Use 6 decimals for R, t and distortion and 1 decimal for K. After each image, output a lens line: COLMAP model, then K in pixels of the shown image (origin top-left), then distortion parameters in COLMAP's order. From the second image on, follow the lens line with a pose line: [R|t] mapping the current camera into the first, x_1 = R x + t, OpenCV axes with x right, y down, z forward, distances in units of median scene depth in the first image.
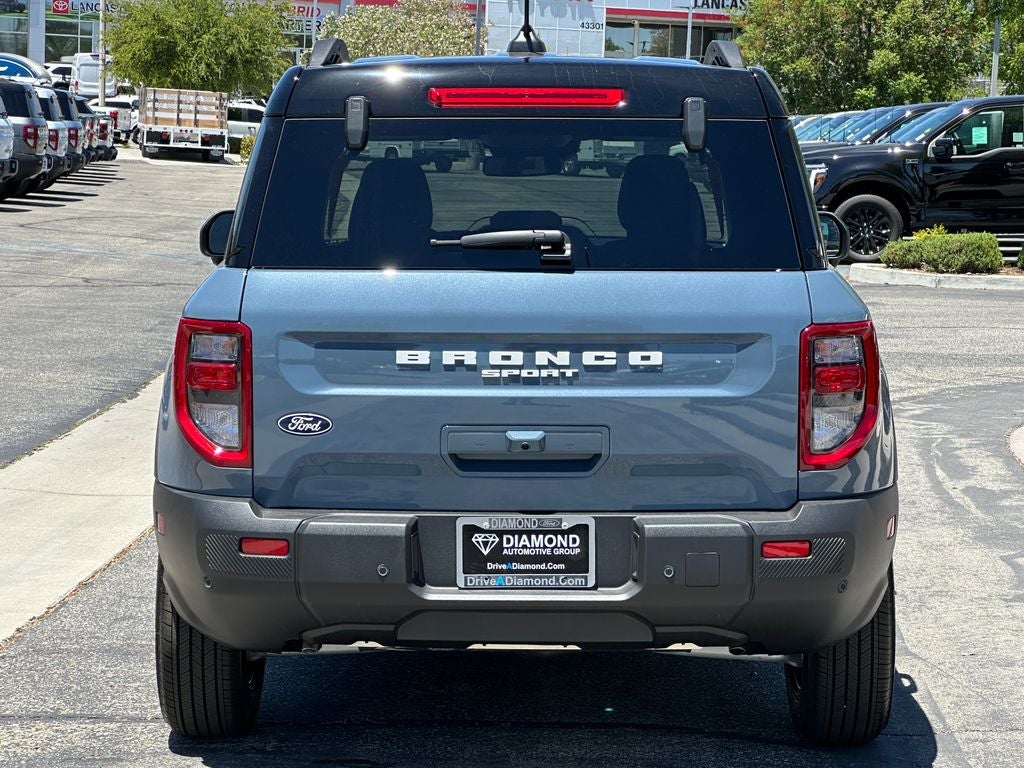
lens RADIAL K [[2646.0, 0, 512.0], [0, 2646.0, 384.0], [0, 0, 1]] dist [-0.209019, 5.660296]
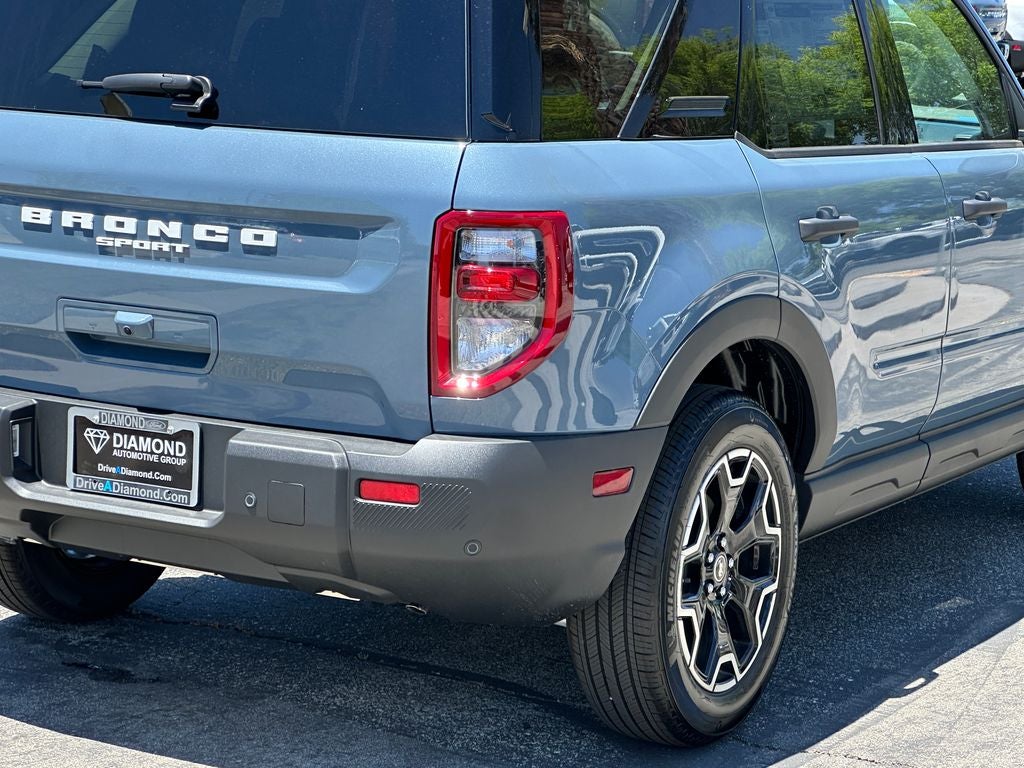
lens RADIAL K [[2646.0, 0, 512.0], [0, 2646.0, 384.0], [0, 0, 1]] dist [-0.209019, 5.660296]
pose [[0.869345, 0.102486, -0.483462, 0.516549], [-0.076592, 0.994382, 0.073067, -0.030233], [0.488234, -0.026491, 0.872311, 0.323701]]
